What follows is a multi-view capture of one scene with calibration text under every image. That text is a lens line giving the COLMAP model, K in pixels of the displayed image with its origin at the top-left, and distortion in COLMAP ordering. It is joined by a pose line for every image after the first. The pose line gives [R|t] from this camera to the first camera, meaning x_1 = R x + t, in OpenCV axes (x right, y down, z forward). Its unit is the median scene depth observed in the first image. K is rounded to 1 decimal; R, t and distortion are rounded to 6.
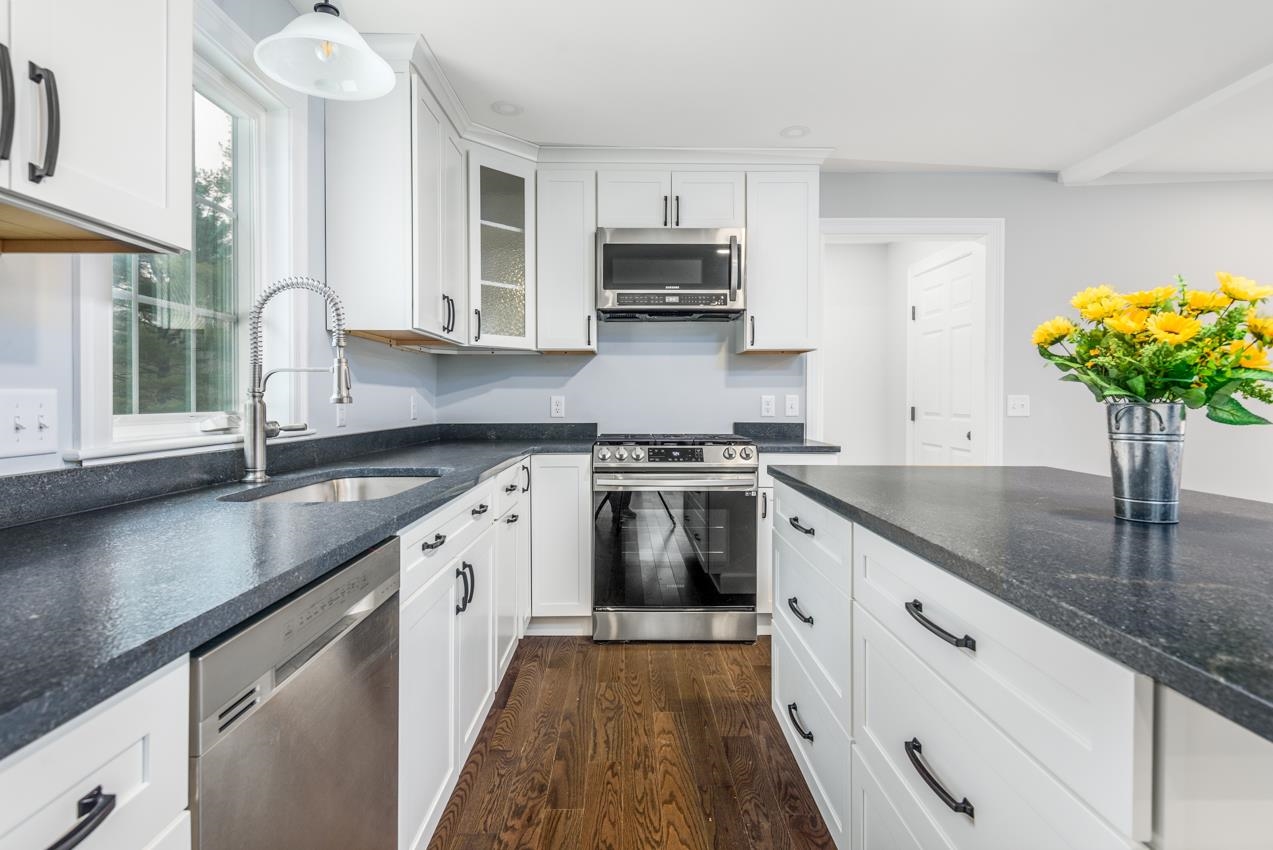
lens RADIAL K [[641.8, 0, 636.5], [0, 641.8, 417.4], [0, 0, 1]] dist [-0.000720, -0.001766]
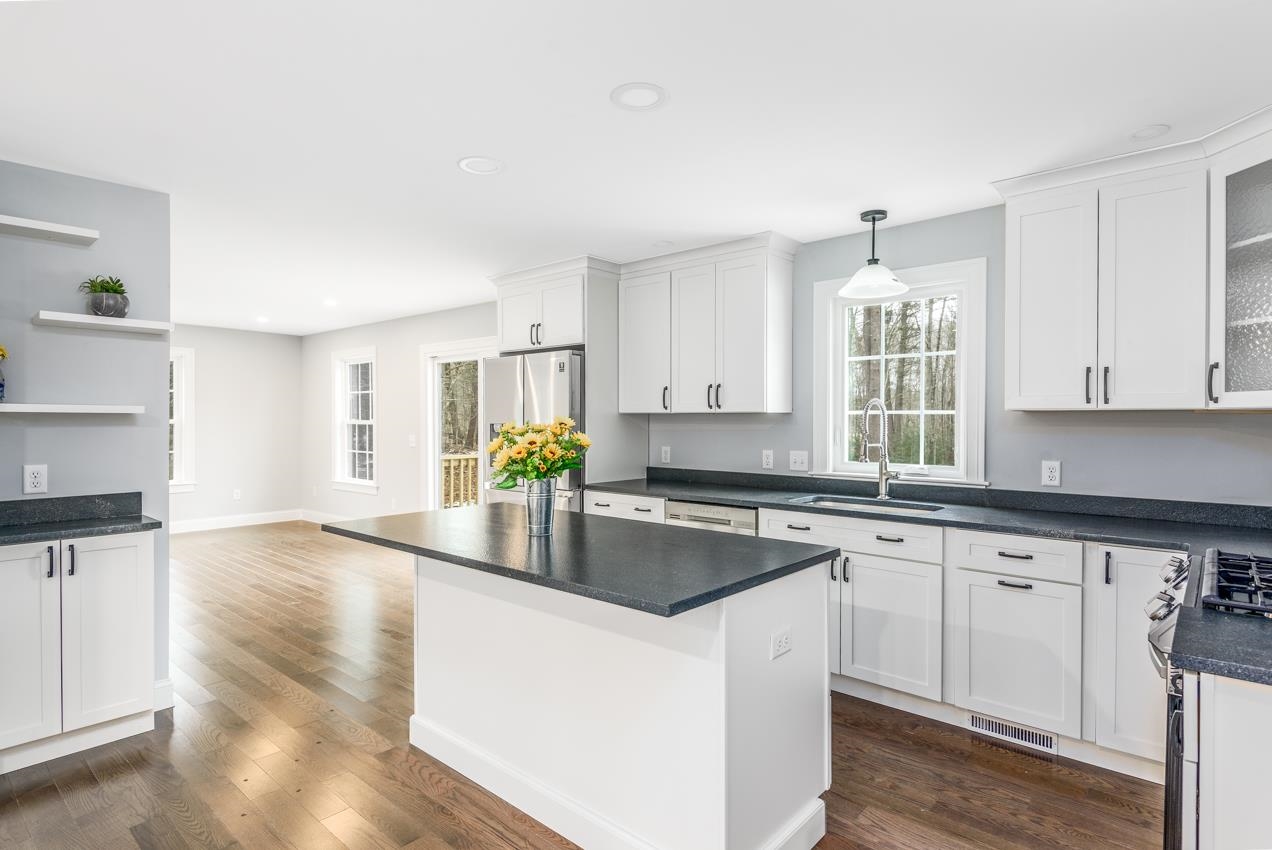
lens RADIAL K [[679.4, 0, 607.2], [0, 679.4, 426.3], [0, 0, 1]] dist [0.063853, -0.056715]
pose [[-0.692600, 0.007968, -0.721278, 0.844326], [-0.020354, 0.999325, 0.030584, -0.095613], [0.721034, 0.035864, -0.691971, 1.001902]]
